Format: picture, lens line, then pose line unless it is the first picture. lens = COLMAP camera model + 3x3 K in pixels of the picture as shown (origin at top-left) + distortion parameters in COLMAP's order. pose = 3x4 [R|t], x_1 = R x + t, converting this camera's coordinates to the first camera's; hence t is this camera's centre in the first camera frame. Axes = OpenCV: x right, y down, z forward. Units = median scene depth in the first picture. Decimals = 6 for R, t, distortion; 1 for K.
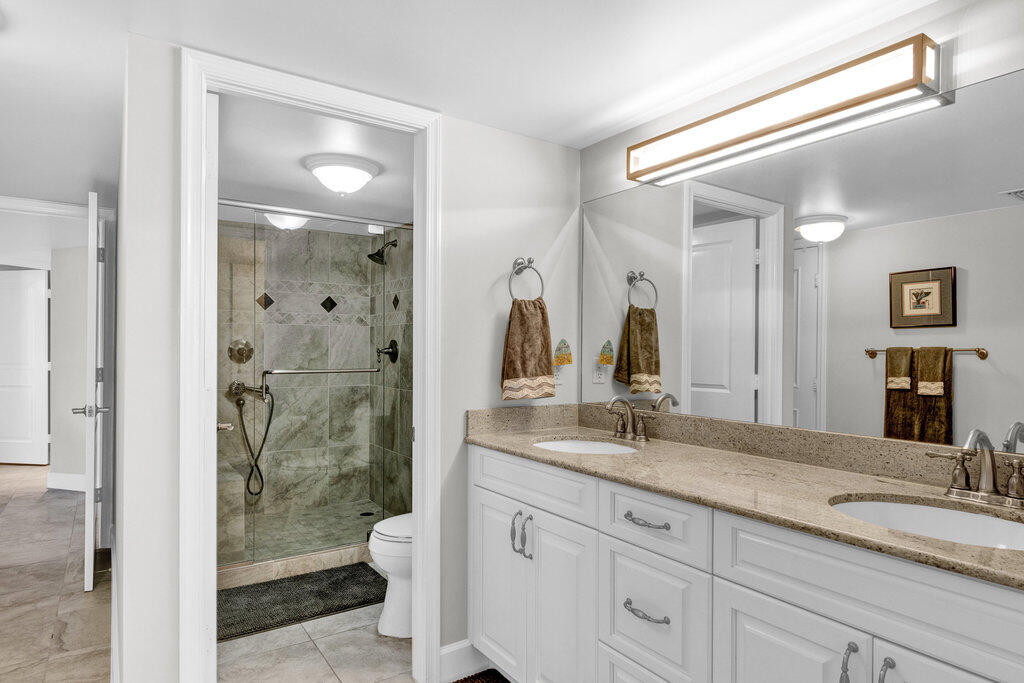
lens RADIAL K [[588.9, 0, 511.0], [0, 588.9, 347.4], [0, 0, 1]] dist [-0.003872, 0.005830]
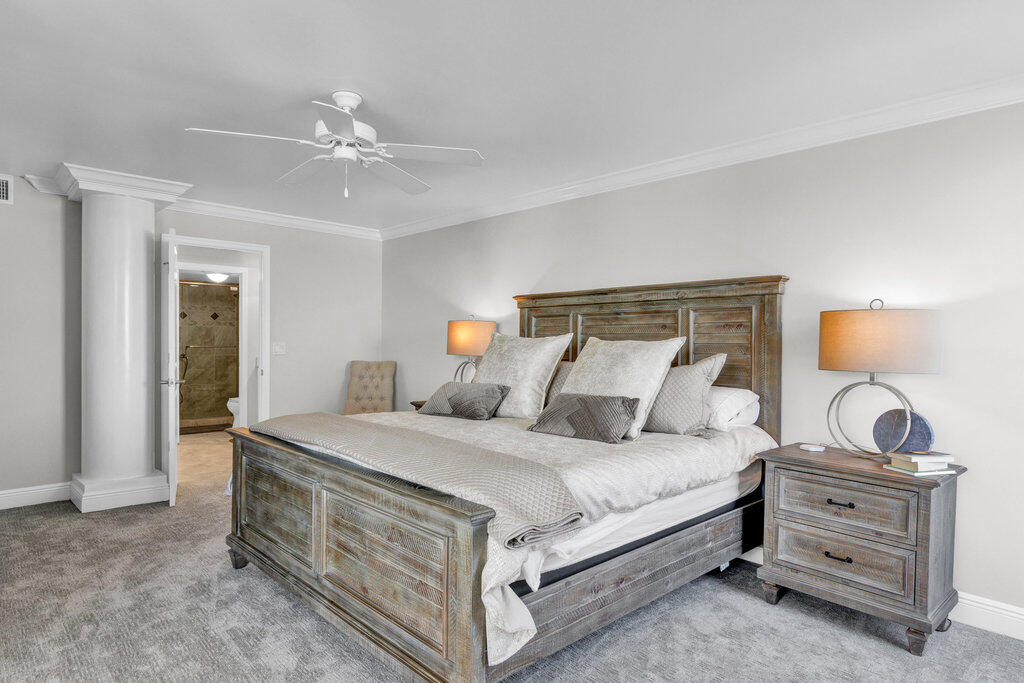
lens RADIAL K [[588.9, 0, 514.9], [0, 588.9, 336.4], [0, 0, 1]] dist [-0.003872, 0.005830]
pose [[0.986269, -0.000520, 0.165144, 0.407642], [-0.001246, 0.999943, 0.010587, -0.025036], [-0.165140, -0.010647, 0.986213, -1.273168]]
